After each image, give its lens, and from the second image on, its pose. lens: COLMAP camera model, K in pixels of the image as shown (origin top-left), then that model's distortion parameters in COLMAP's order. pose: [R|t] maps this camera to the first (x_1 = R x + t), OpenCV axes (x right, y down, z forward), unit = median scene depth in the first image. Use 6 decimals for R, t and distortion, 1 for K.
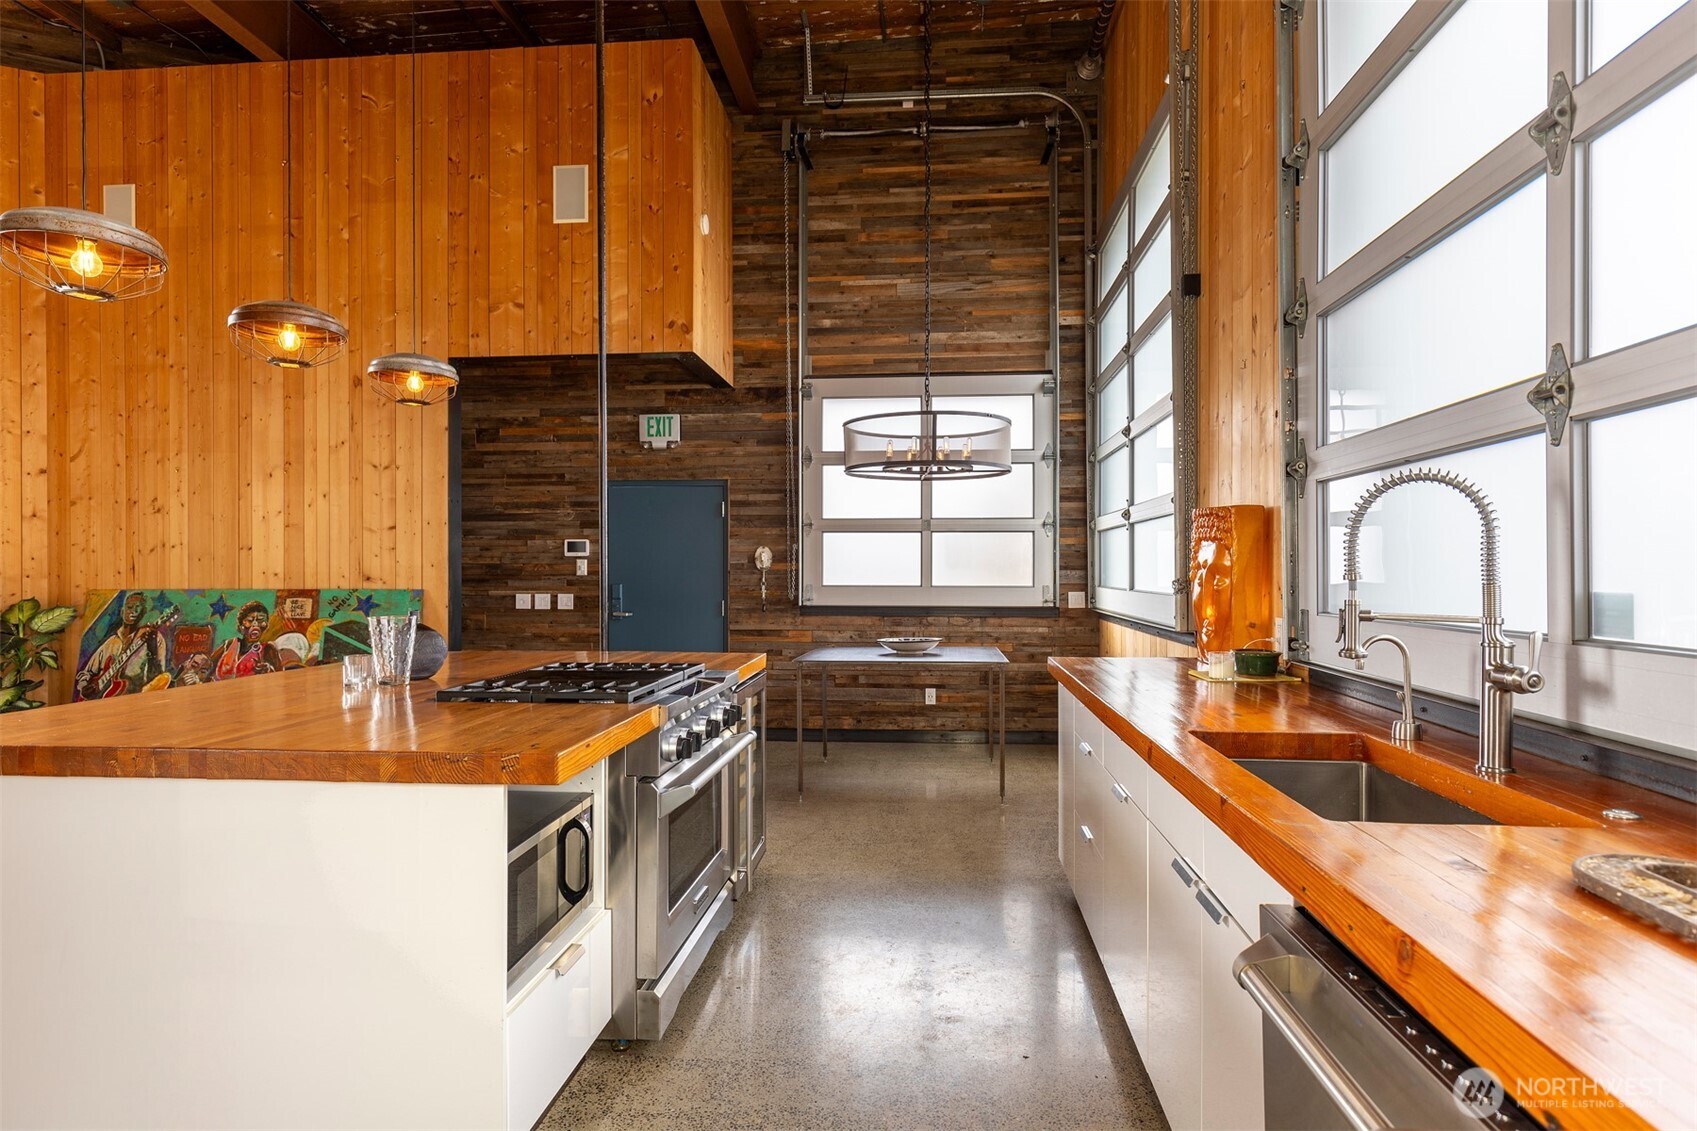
lens RADIAL K [[925.6, 0, 852.7], [0, 925.6, 567.1], [0, 0, 1]] dist [0.004686, -0.000084]
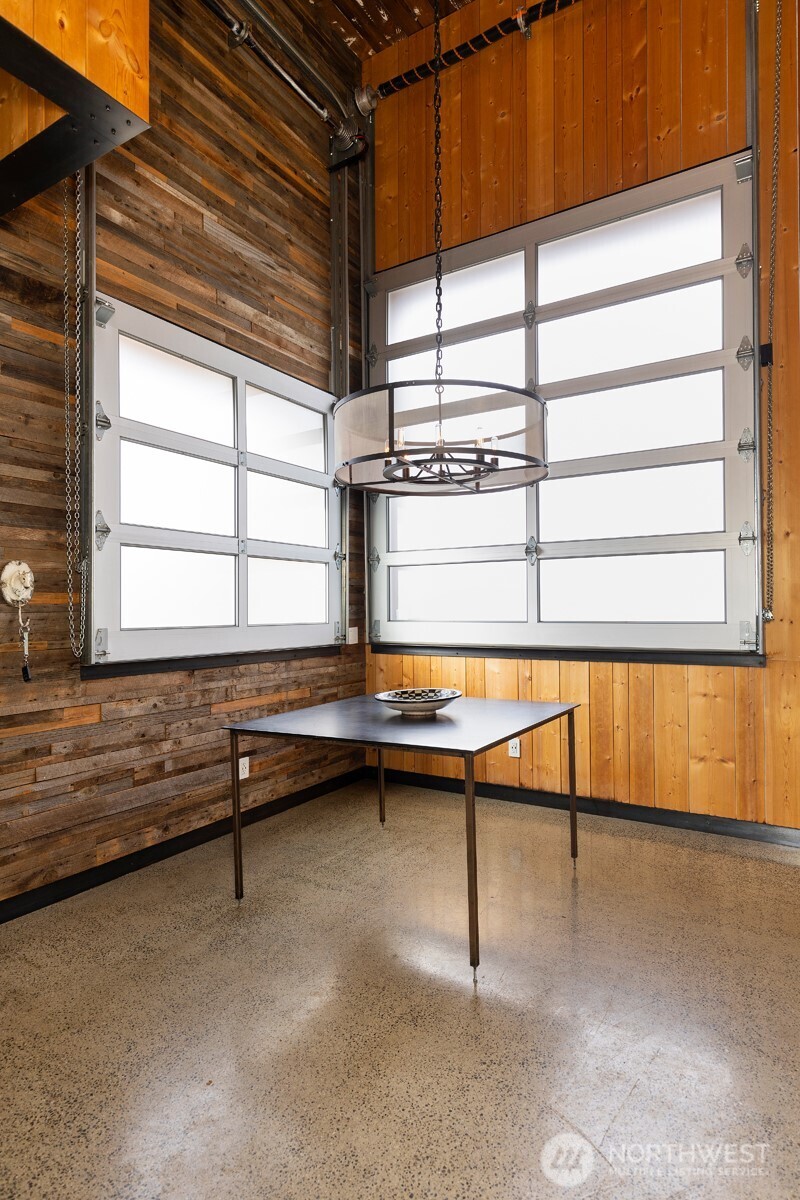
lens RADIAL K [[654.6, 0, 388.8], [0, 654.6, 603.3], [0, 0, 1]] dist [0.004686, -0.000084]
pose [[0.447103, 0.004552, 0.894471, -0.349505], [0.005321, 0.999956, -0.007749, 0.006639], [-0.894466, 0.008224, 0.447059, 0.640010]]
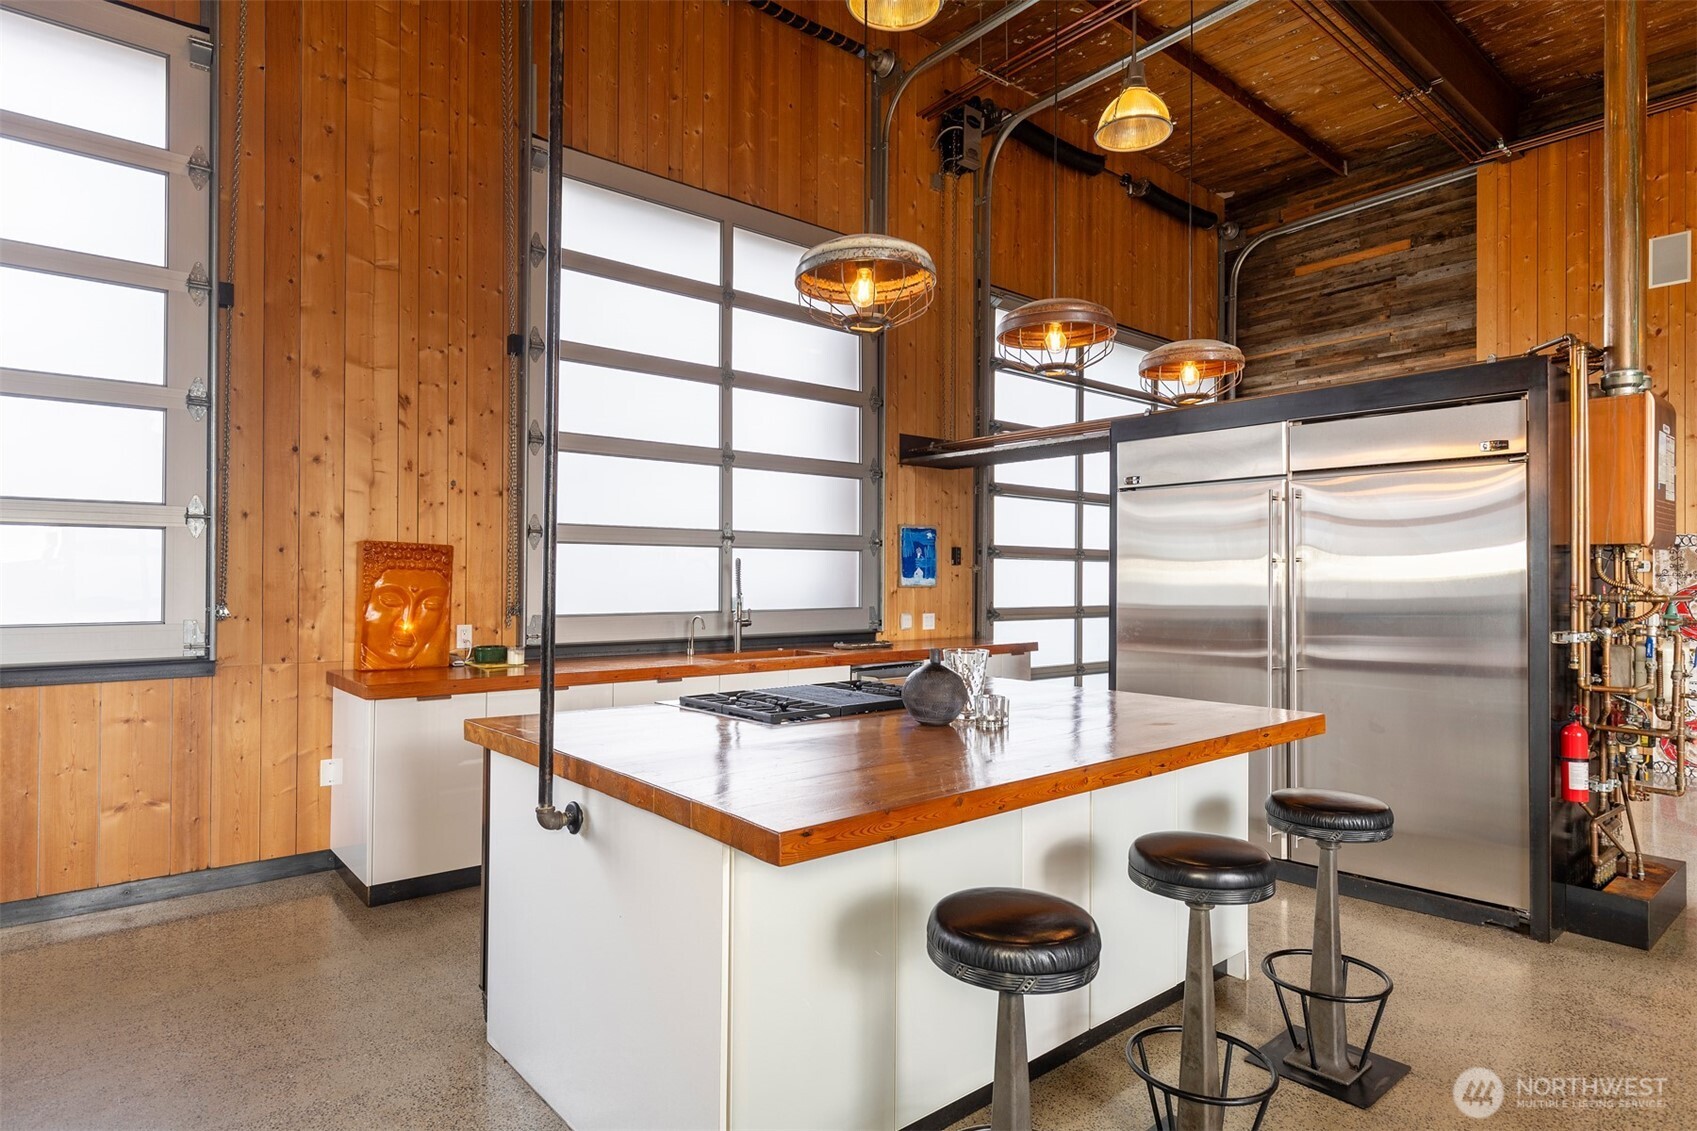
lens RADIAL K [[925.6, 0, 868.5], [0, 925.6, 570.1], [0, 0, 1]] dist [0.004686, -0.000084]
pose [[-0.722060, 0.001758, 0.691829, -0.466130], [-0.006290, 0.999939, -0.009107, -0.009937], [-0.691802, -0.010927, -0.722004, 0.742617]]
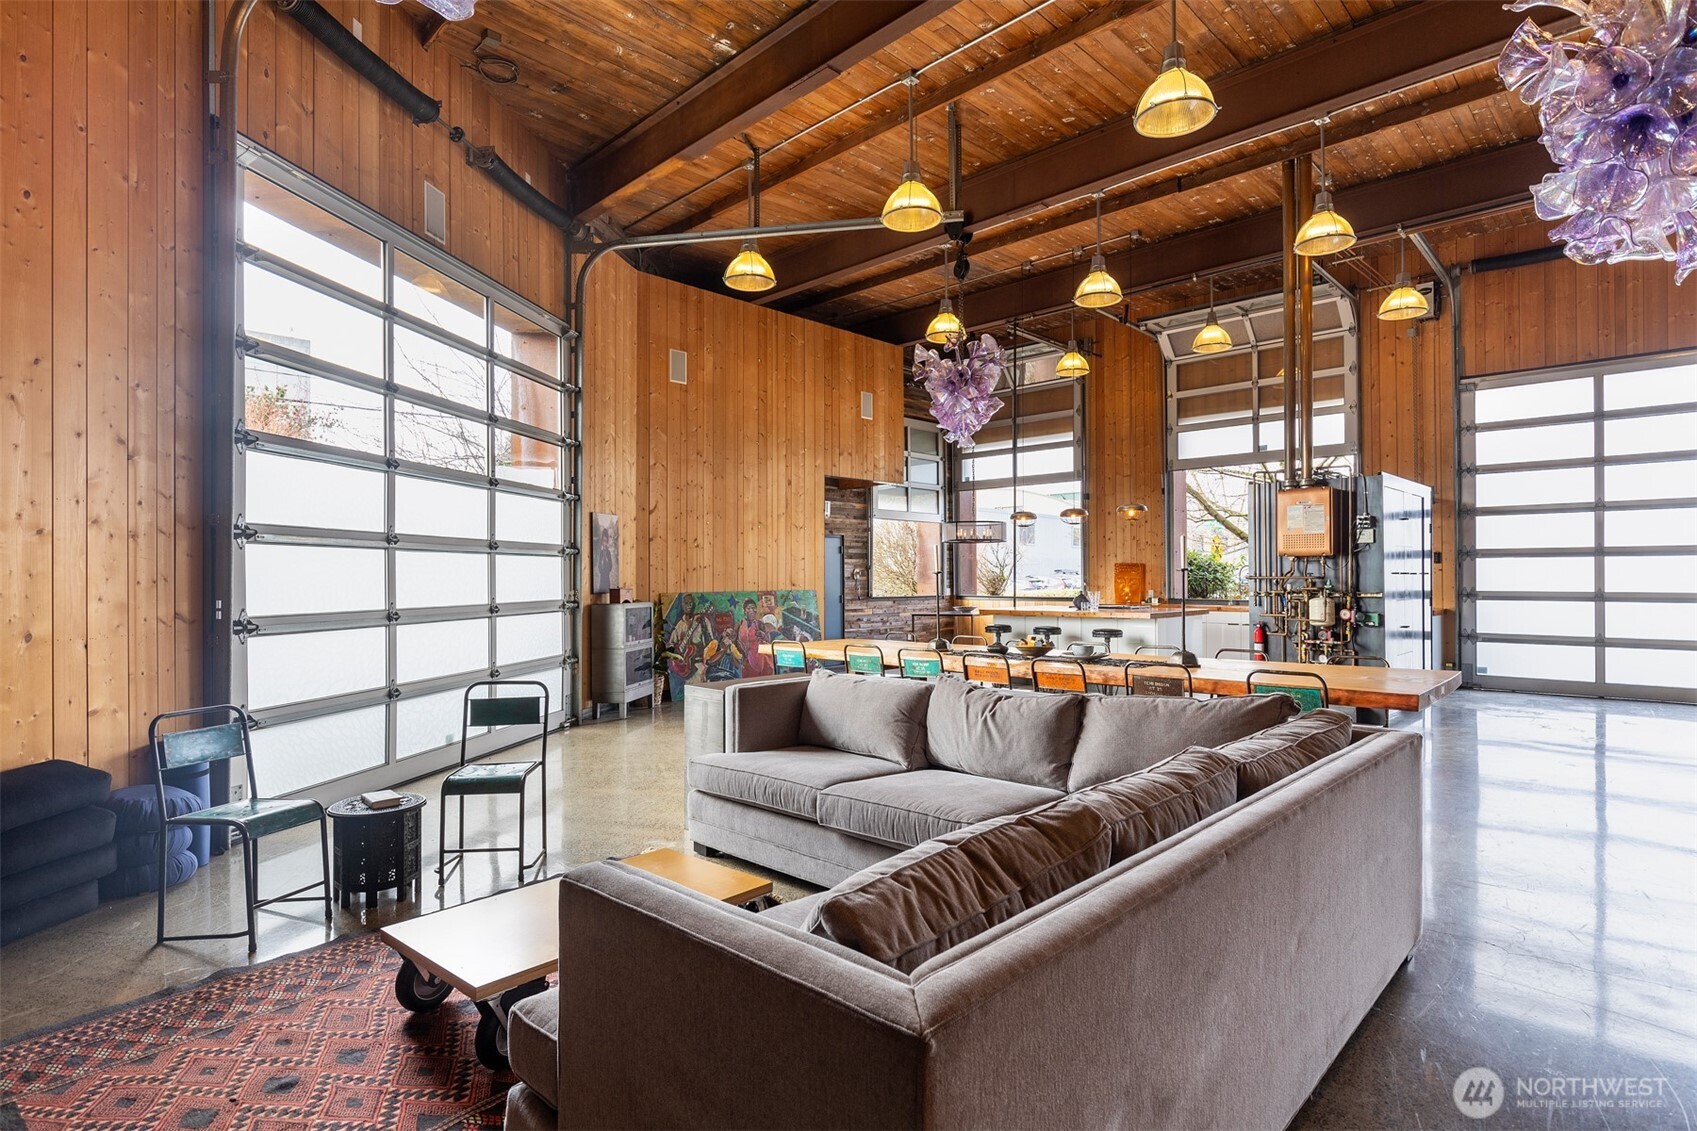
lens RADIAL K [[925.6, 0, 834.4], [0, 925.6, 570.9], [0, 0, 1]] dist [0.004686, -0.000084]
pose [[0.613463, 0.003761, 0.789714, -1.769592], [0.001856, 0.999979, -0.006205, -0.004010], [-0.789721, 0.005272, 0.613443, -0.221464]]
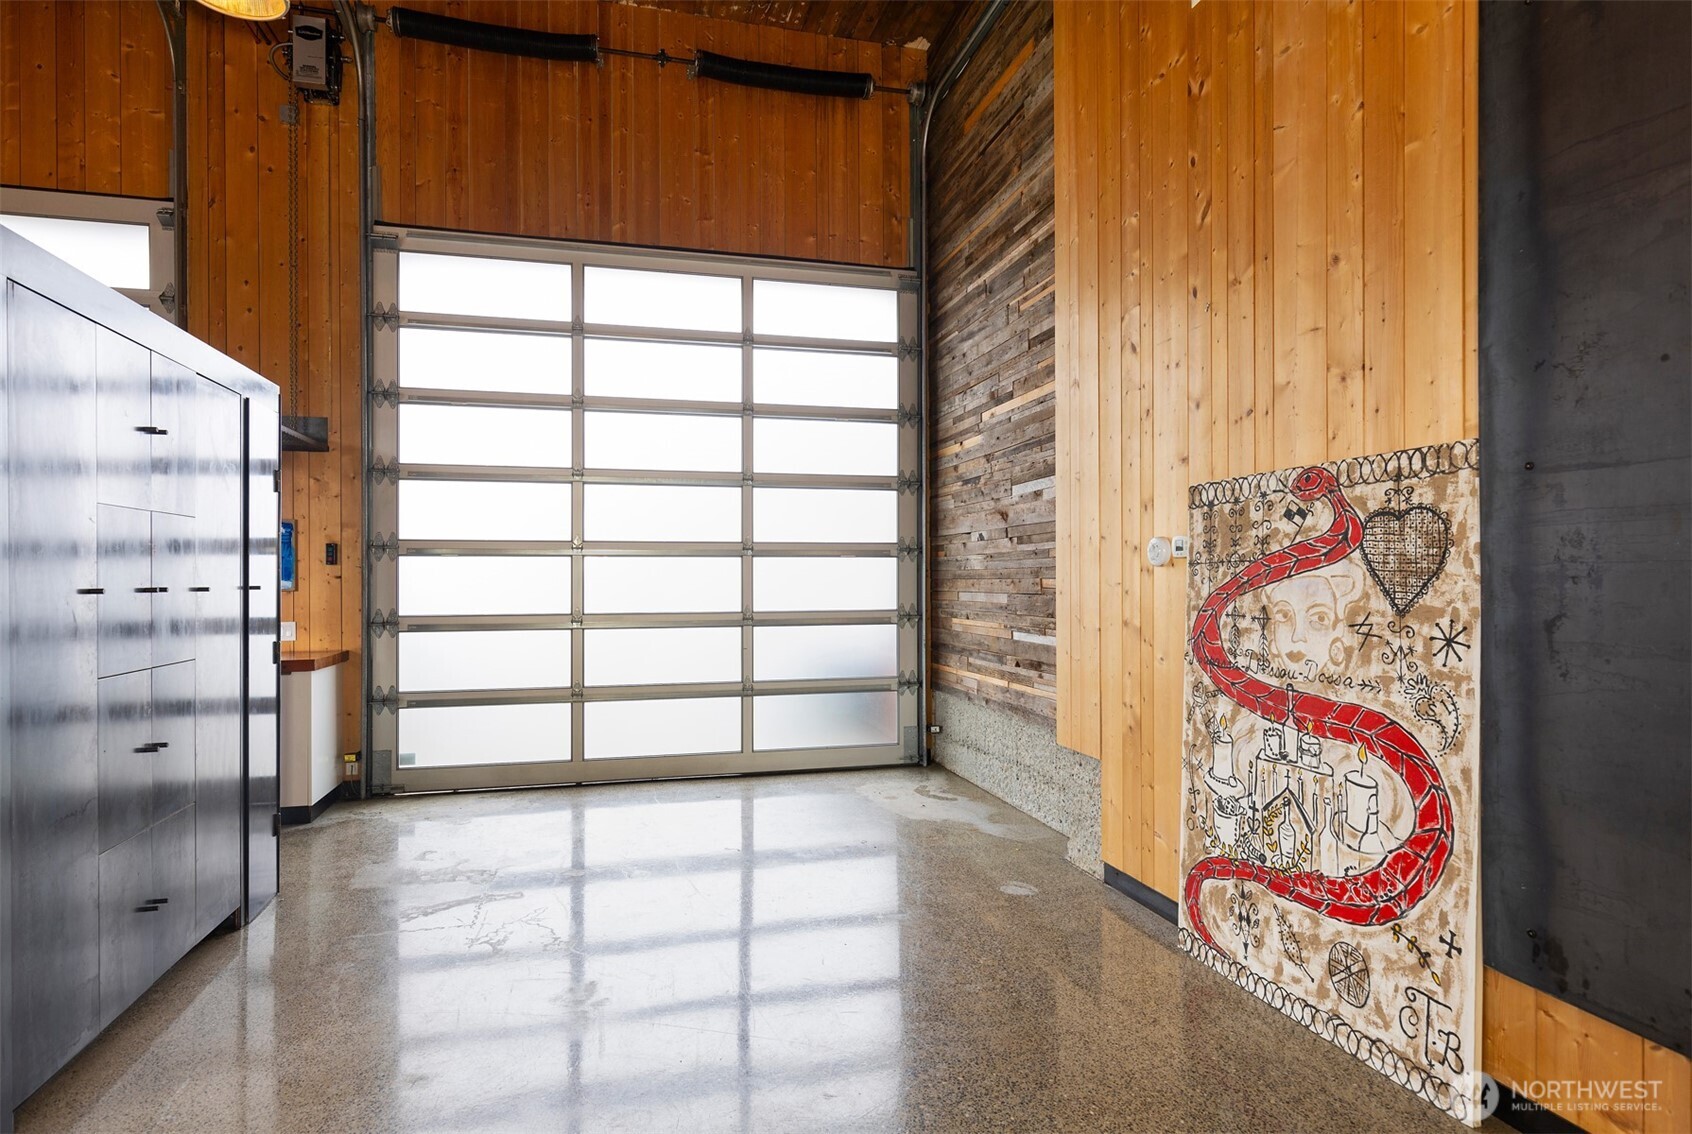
lens RADIAL K [[922.9, 0, 834.8], [0, 922.9, 572.6], [0, 0, 1]] dist [0.004686, -0.000084]
pose [[-0.347154, 0.007742, 0.937776, -0.794344], [0.002900, 0.999970, -0.007182, -0.010660], [-0.937804, 0.000227, -0.347166, -0.197940]]
